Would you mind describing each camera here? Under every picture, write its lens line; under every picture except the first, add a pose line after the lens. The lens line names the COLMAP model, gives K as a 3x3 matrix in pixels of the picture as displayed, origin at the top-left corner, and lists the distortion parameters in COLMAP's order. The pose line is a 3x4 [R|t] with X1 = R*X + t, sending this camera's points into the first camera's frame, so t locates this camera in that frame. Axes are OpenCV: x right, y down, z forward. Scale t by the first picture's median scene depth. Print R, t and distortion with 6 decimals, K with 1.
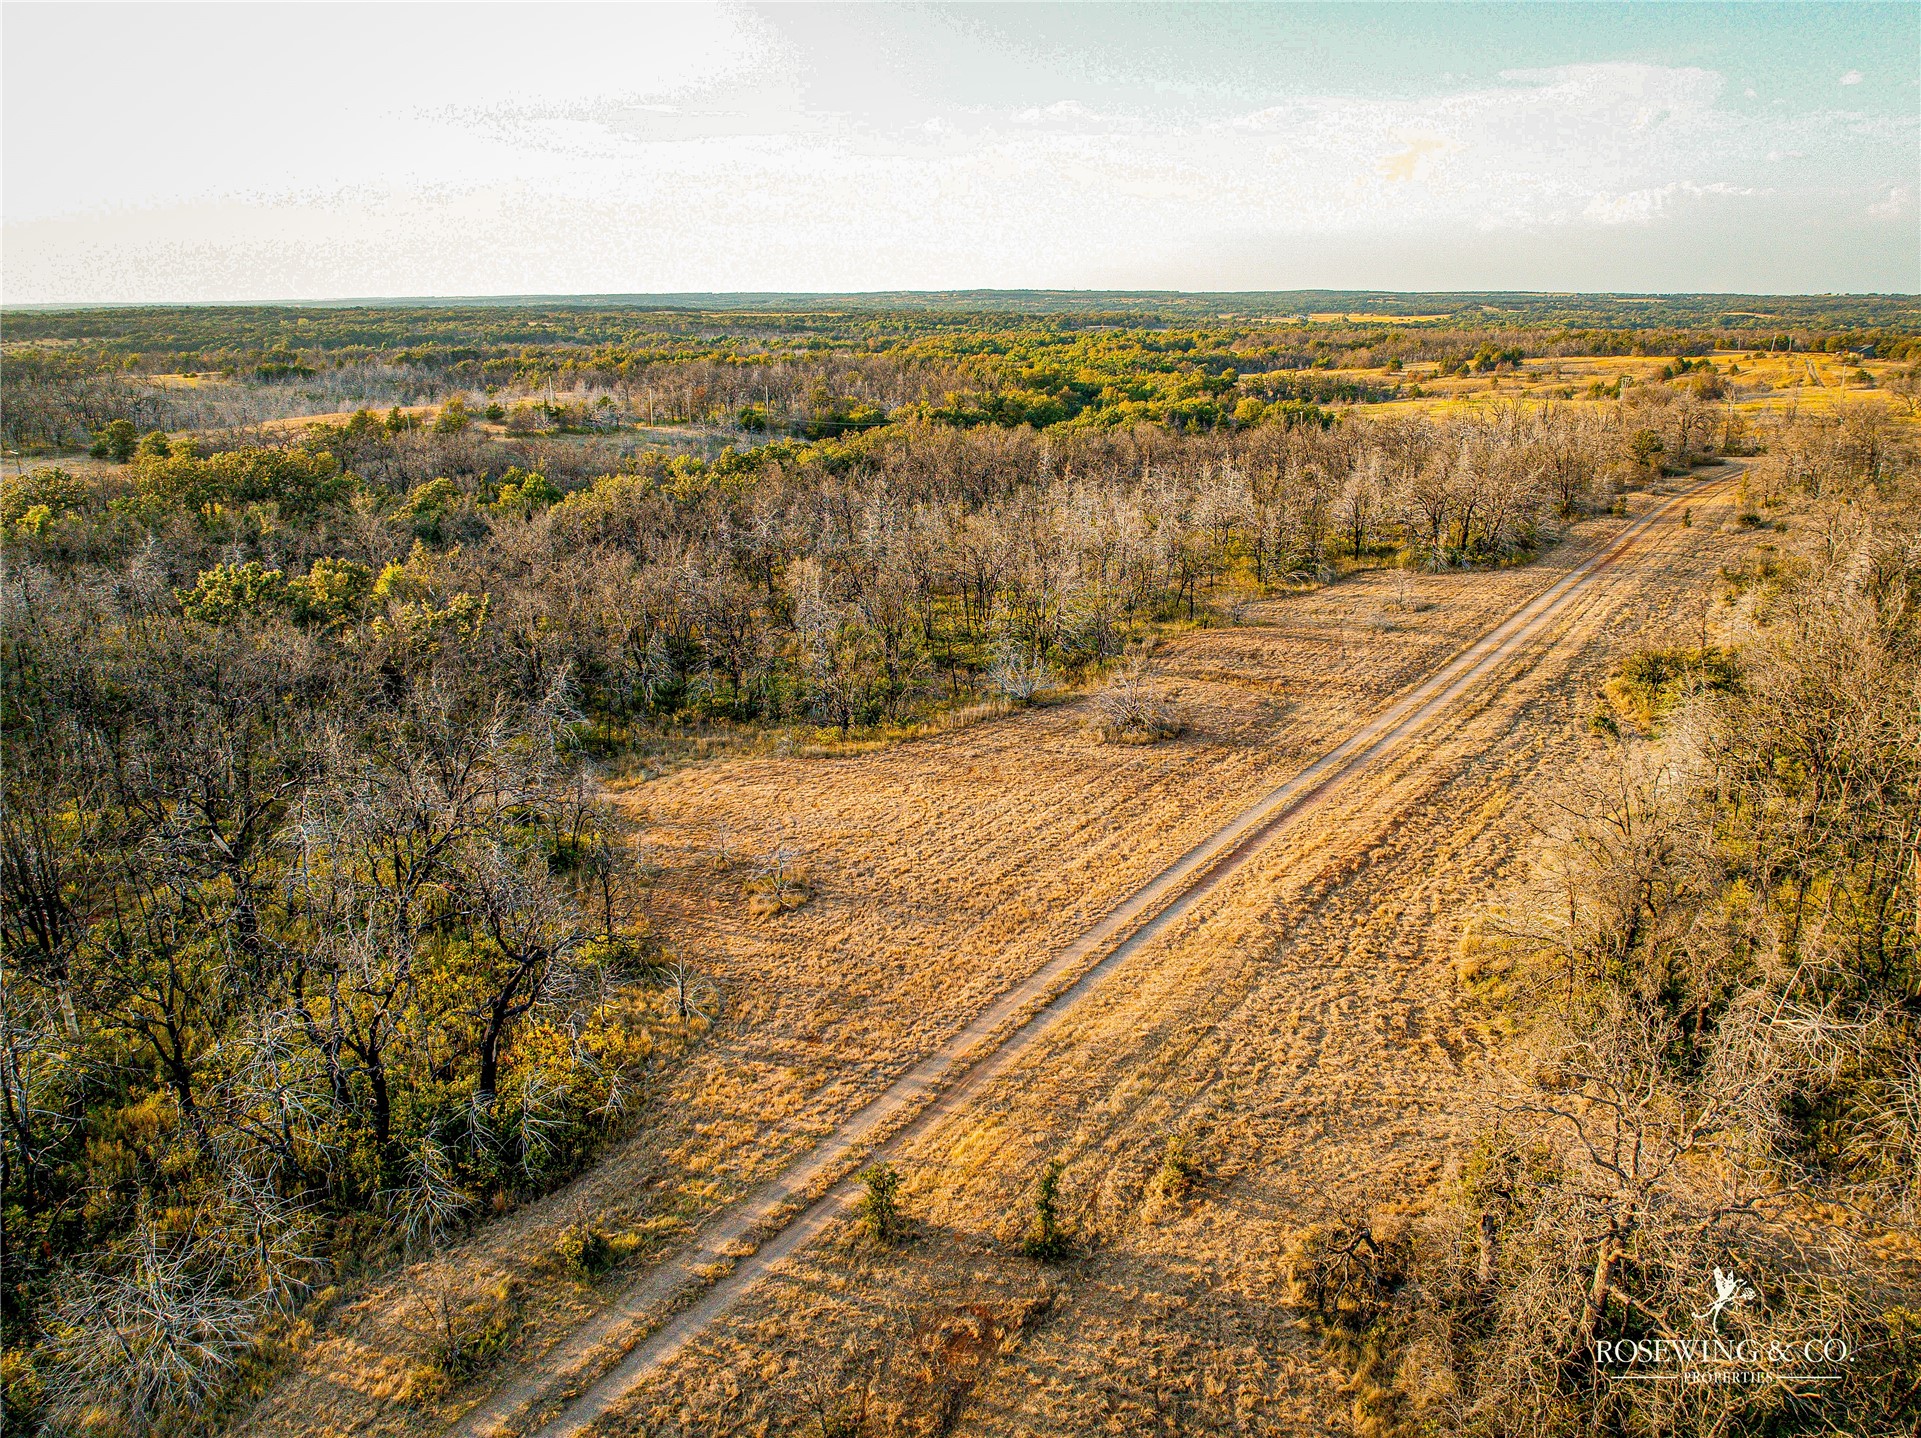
lens RADIAL K [[1353.0, 0, 970.8], [0, 1353.0, 728.7], [0, 0, 1]] dist [-0.034391, 0.000146]
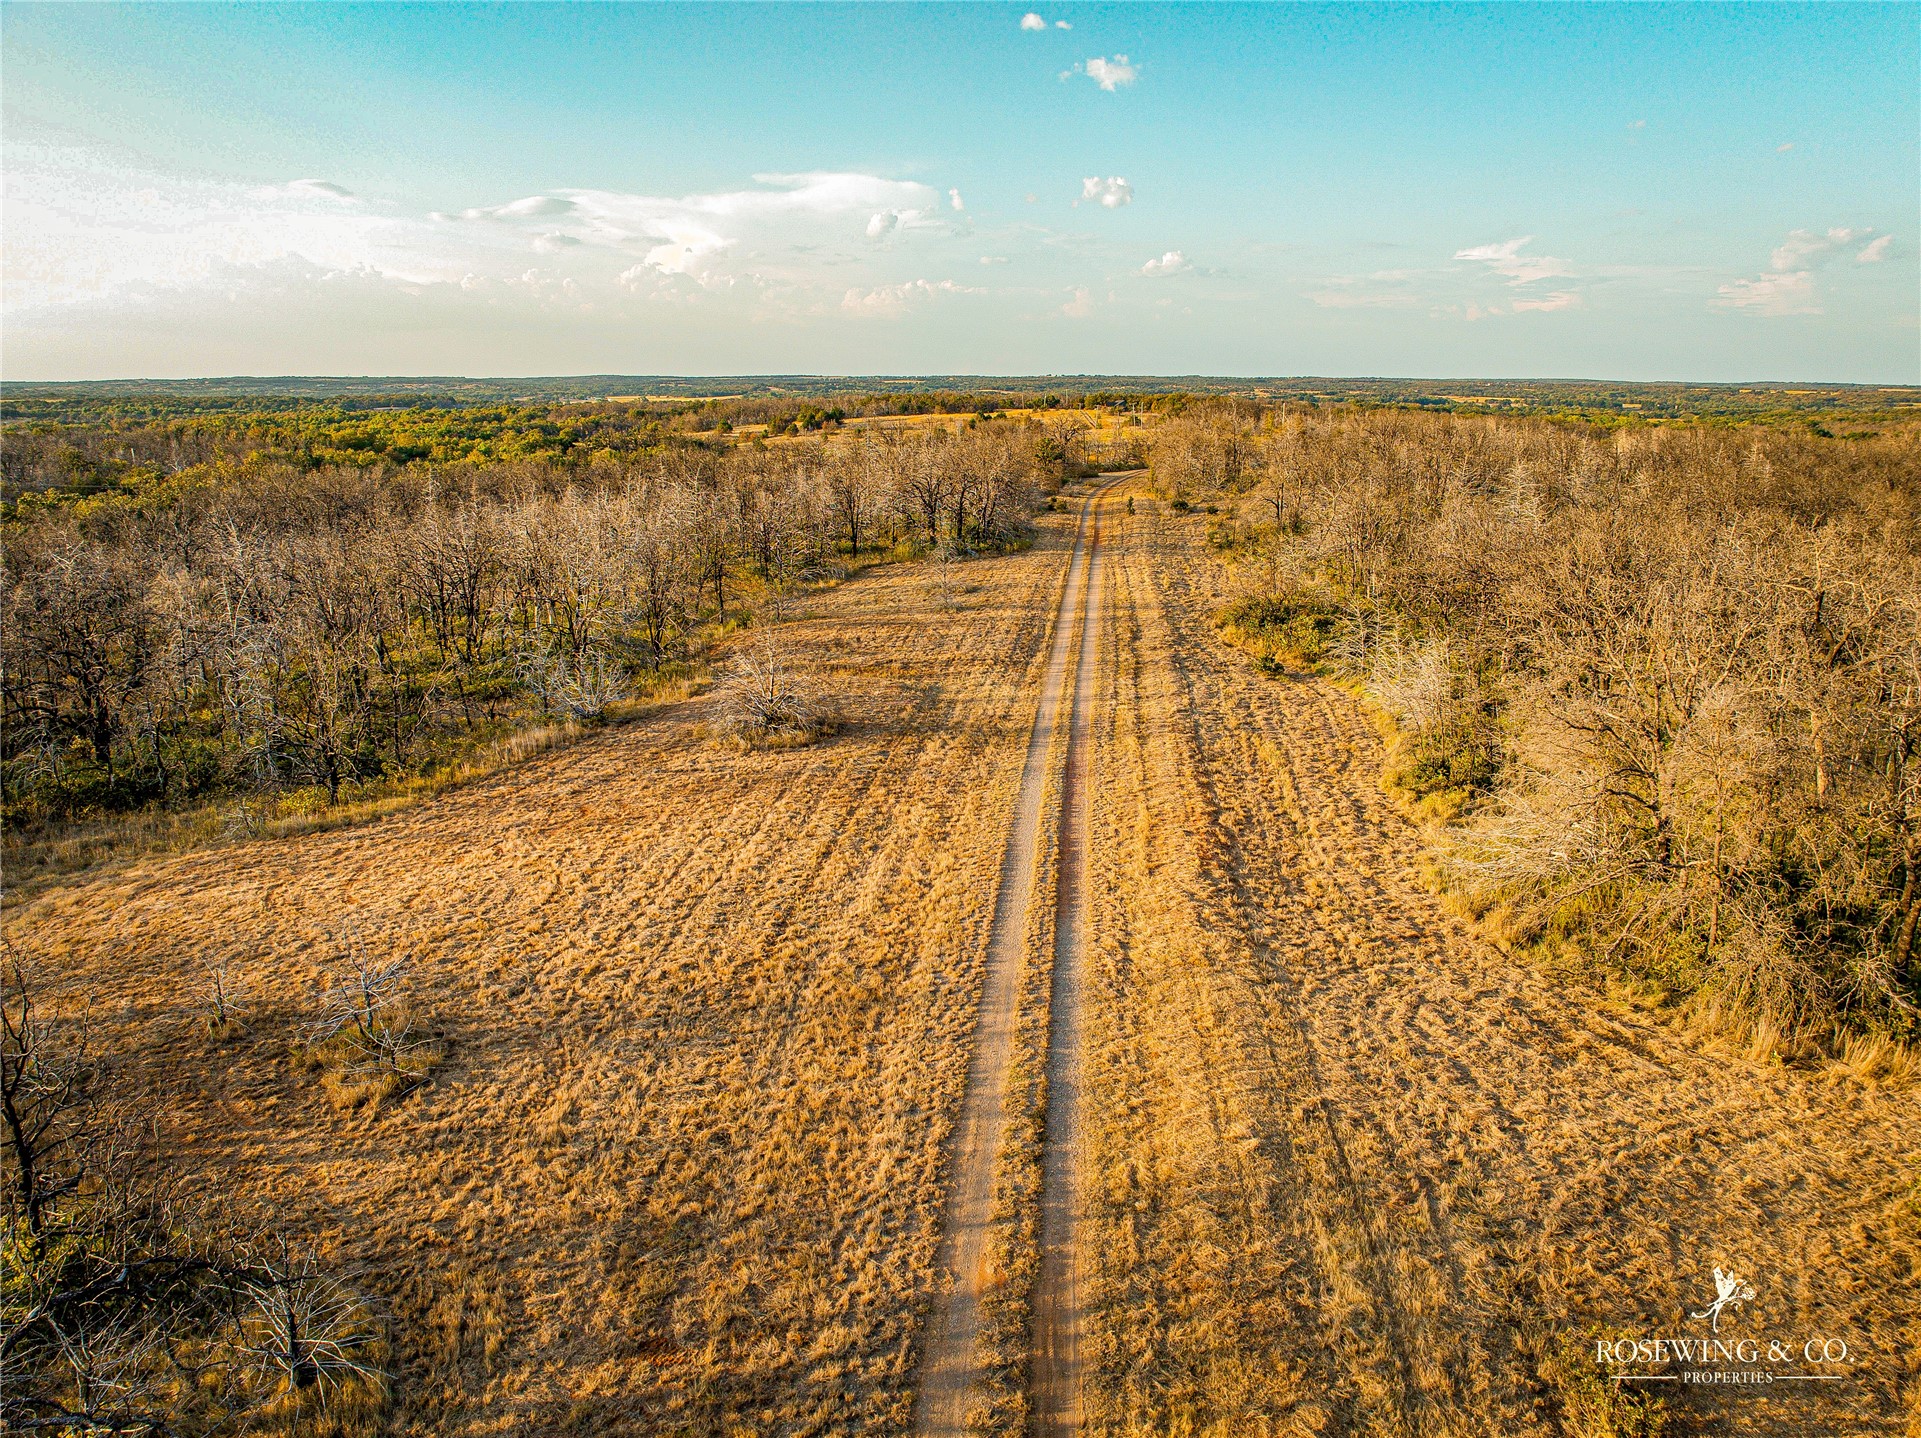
lens RADIAL K [[1353.0, 0, 970.8], [0, 1353.0, 728.7], [0, 0, 1]] dist [-0.034391, 0.000146]
pose [[0.878793, -0.116542, 0.462753, -0.117336], [0.144306, 0.989219, -0.024914, 0.031226], [-0.454861, 0.088672, 0.886137, 0.310067]]
